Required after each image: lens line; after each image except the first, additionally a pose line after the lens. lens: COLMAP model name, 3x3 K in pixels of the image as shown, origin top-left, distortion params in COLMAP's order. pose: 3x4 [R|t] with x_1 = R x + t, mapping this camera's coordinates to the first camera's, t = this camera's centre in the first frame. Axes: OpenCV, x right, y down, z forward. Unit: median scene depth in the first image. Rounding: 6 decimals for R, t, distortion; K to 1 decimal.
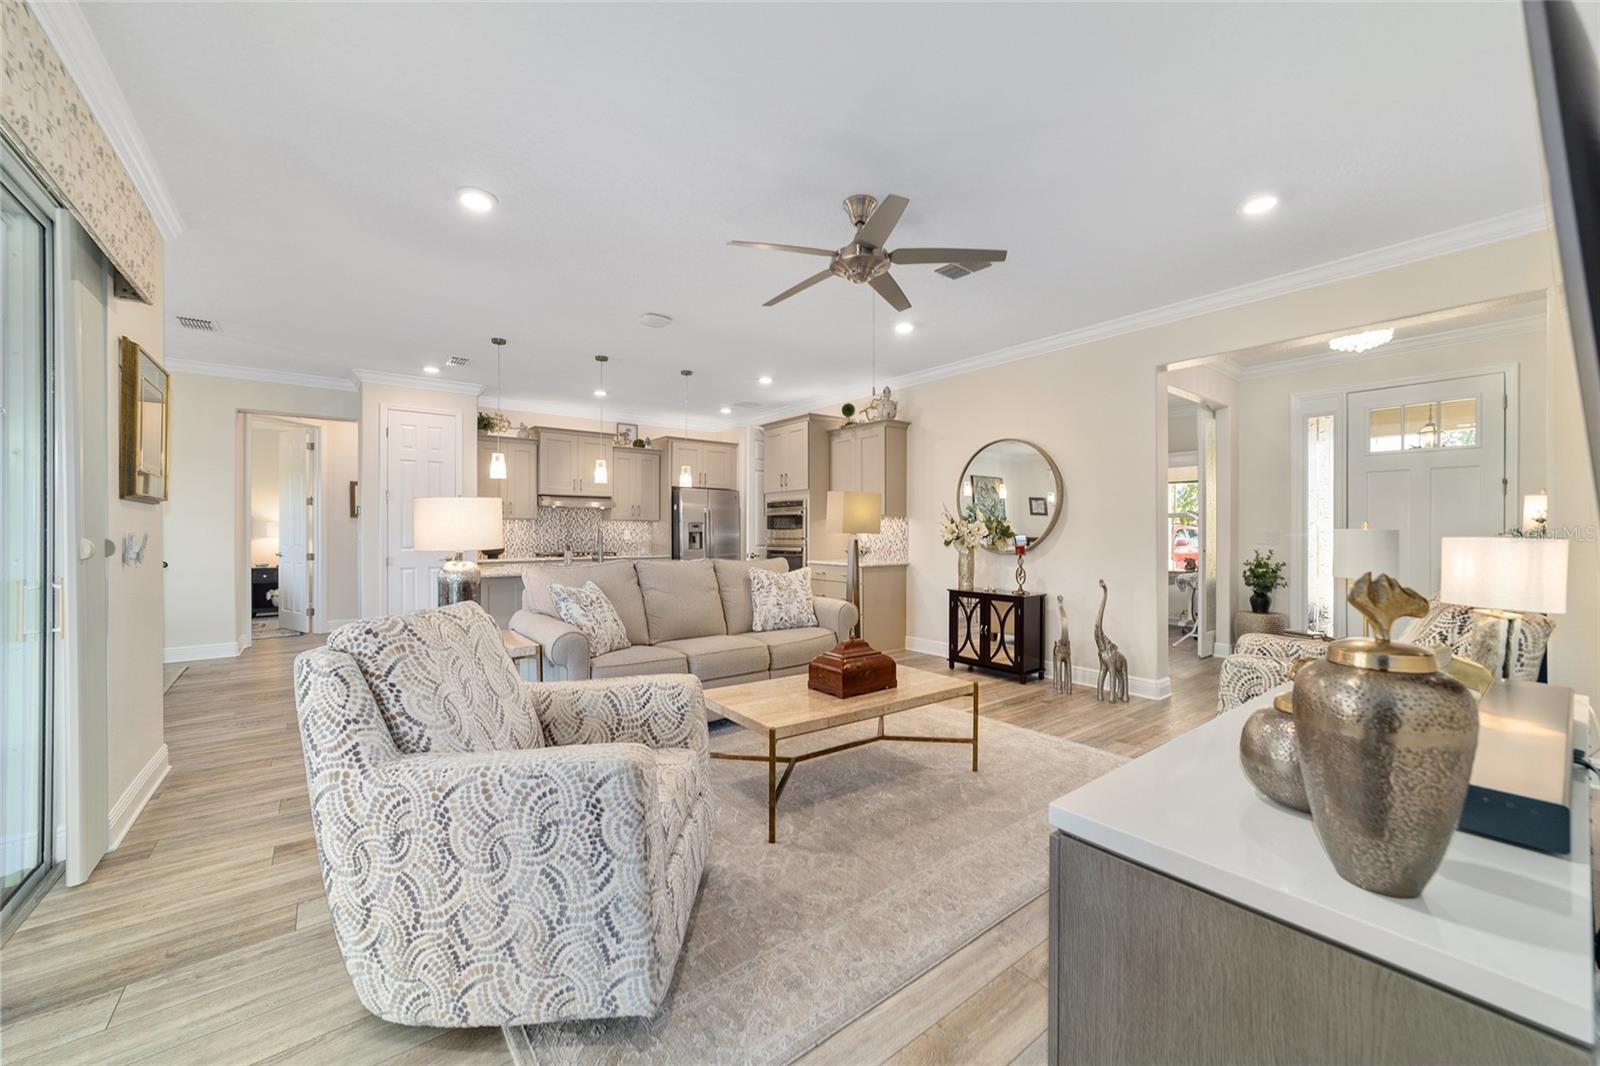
lens RADIAL K [[614.0, 0, 800.7], [0, 614.0, 526.7], [0, 0, 1]] dist [-0.012536, 0.005654]
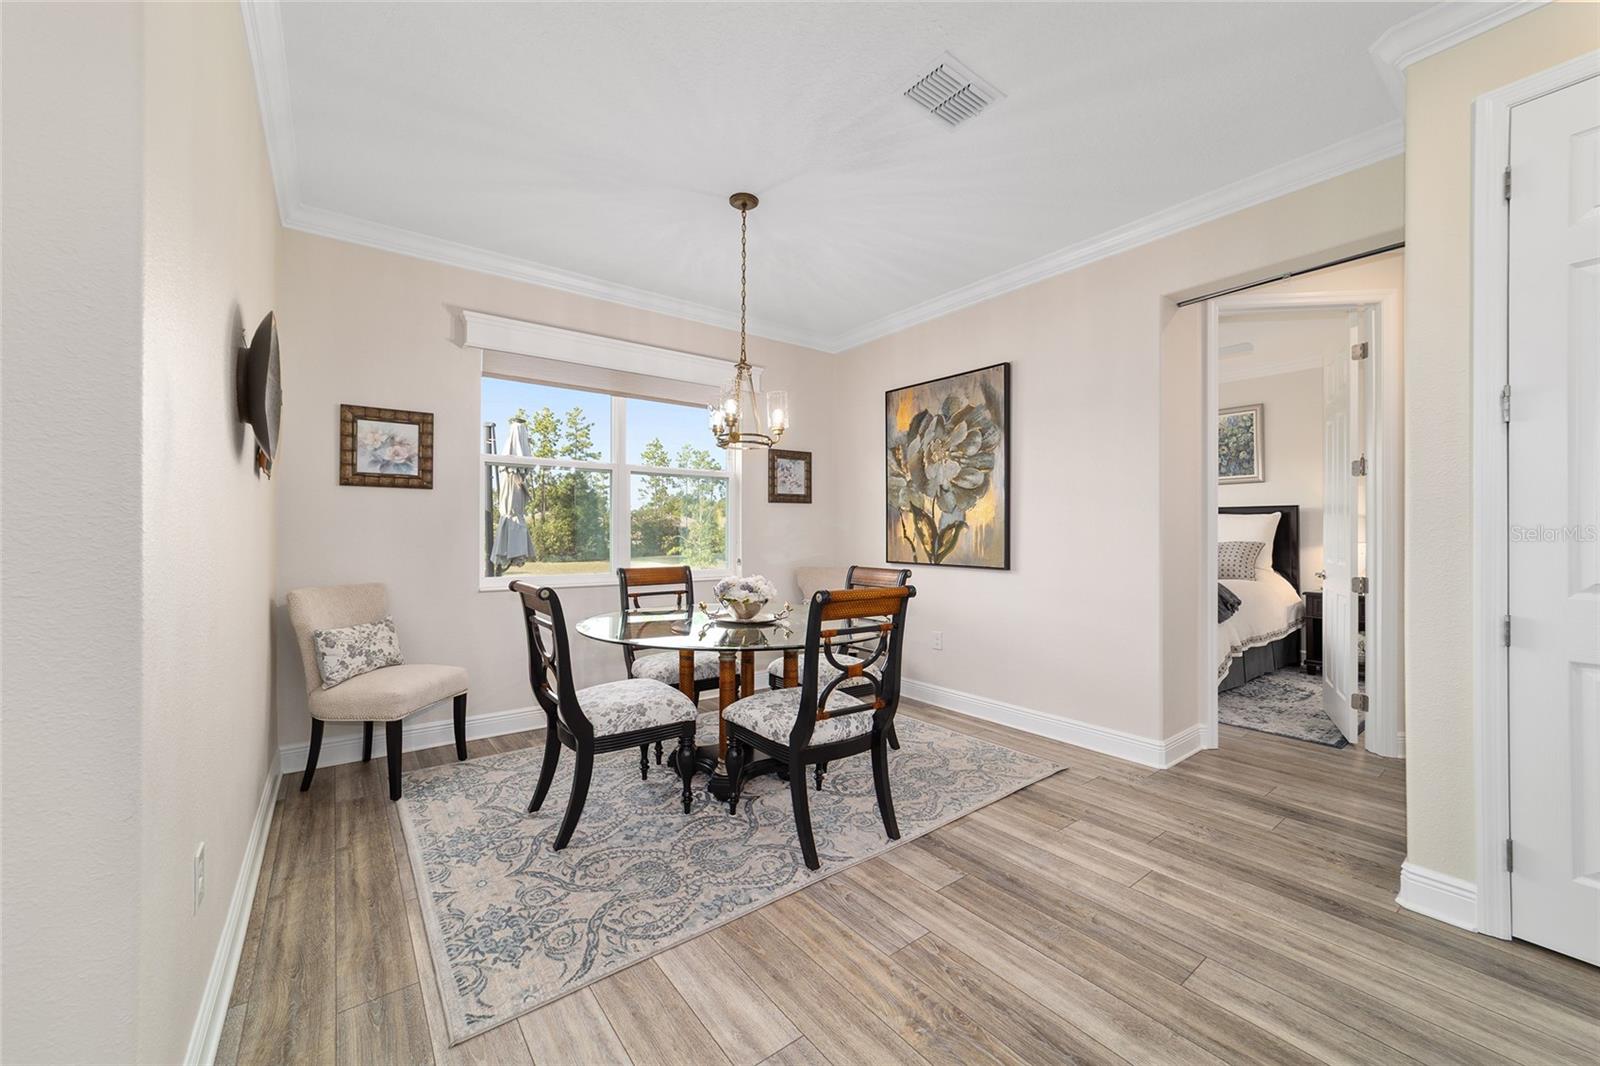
lens RADIAL K [[614.0, 0, 795.2], [0, 614.0, 527.1], [0, 0, 1]] dist [-0.012536, 0.005654]
pose [[-0.013057, -0.008302, -0.999880, -0.328688], [0.003473, 0.999959, -0.008349, 0.007933], [0.999909, -0.003582, -0.013027, 0.574042]]
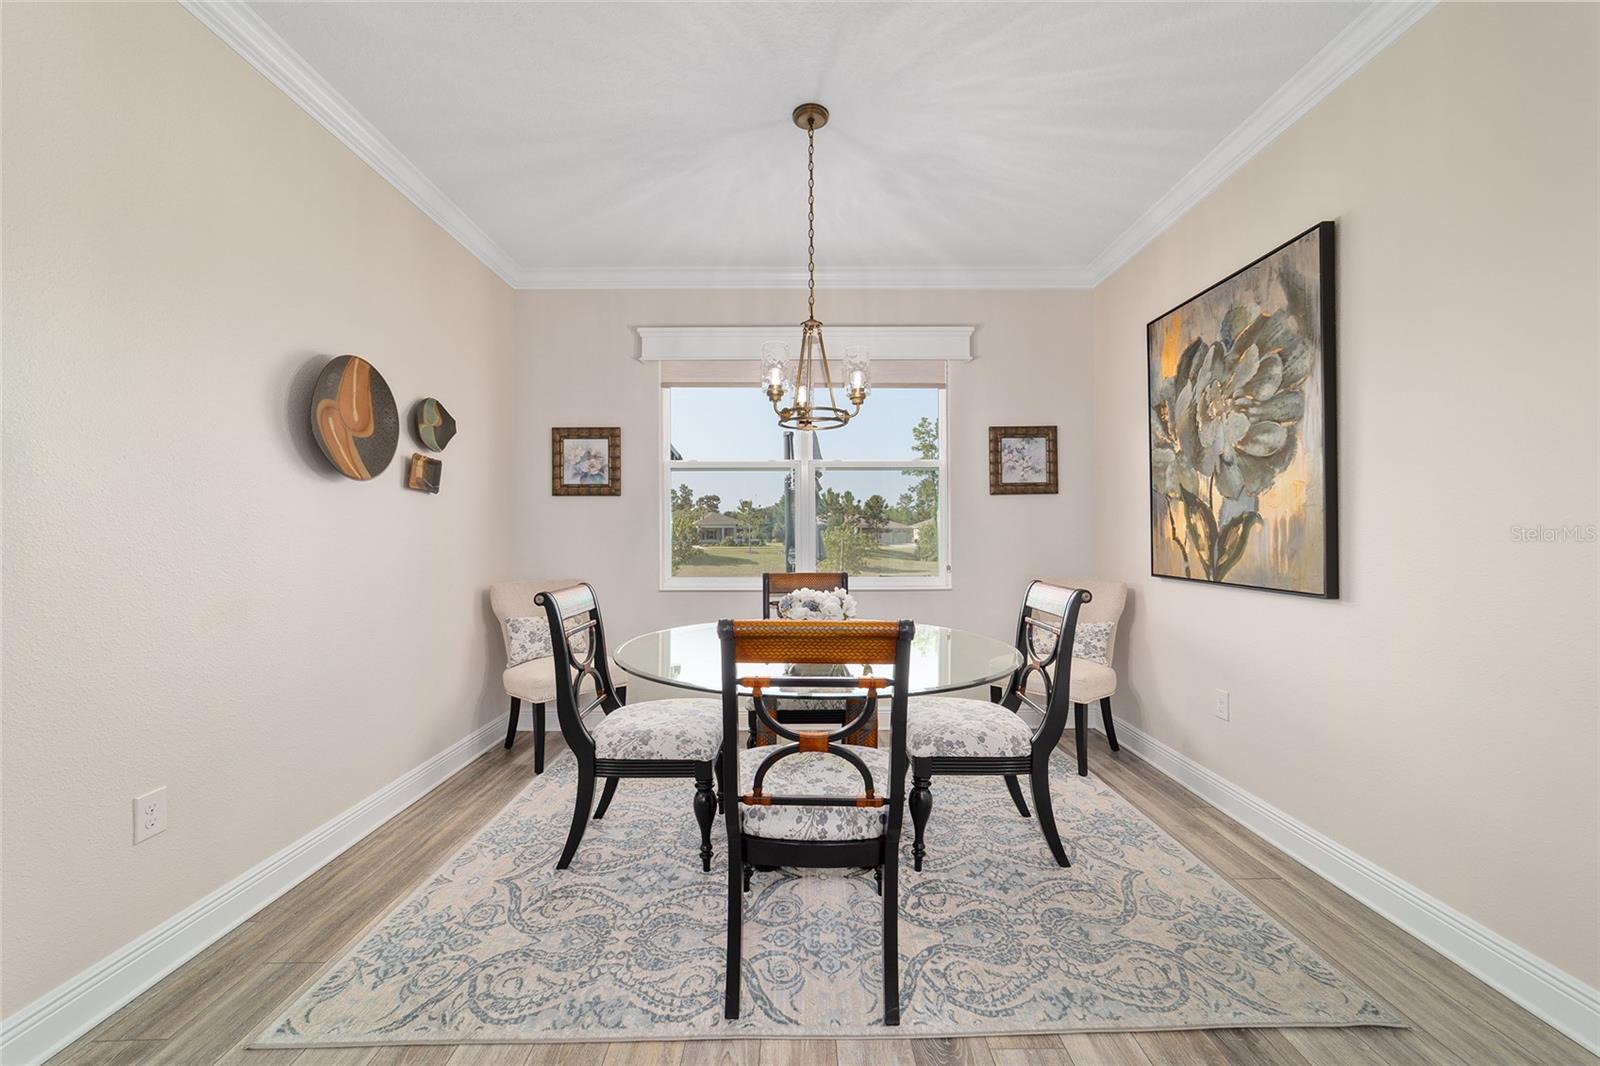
lens RADIAL K [[614.0, 0, 797.1], [0, 614.0, 527.0], [0, 0, 1]] dist [-0.012536, 0.005654]
pose [[-0.609480, -0.004879, -0.792787, -0.474883], [0.009449, 0.999865, -0.013418, 0.008507], [0.792745, -0.015669, -0.609352, 0.723993]]
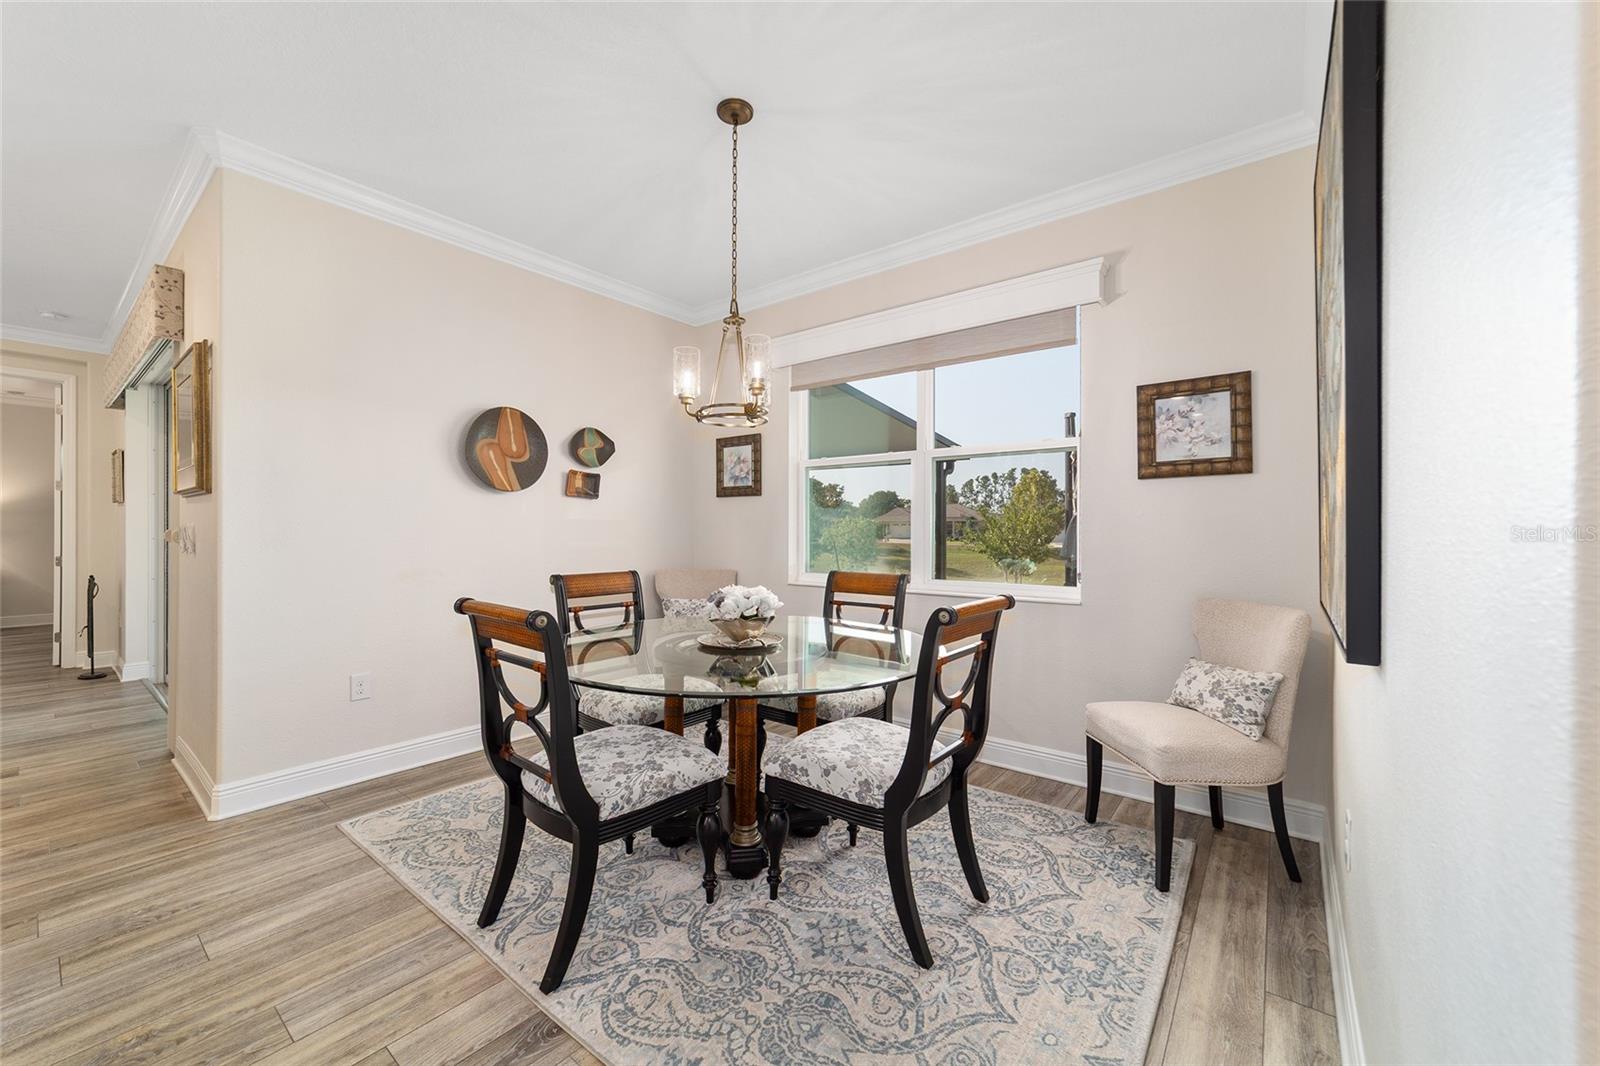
lens RADIAL K [[614.0, 0, 797.9], [0, 614.0, 530.2], [0, 0, 1]] dist [-0.012536, 0.005654]
pose [[-0.969910, -0.001459, -0.243460, -0.689598], [0.000099, 0.999980, -0.006385, 0.009792], [0.243464, -0.006217, -0.969890, 0.854070]]
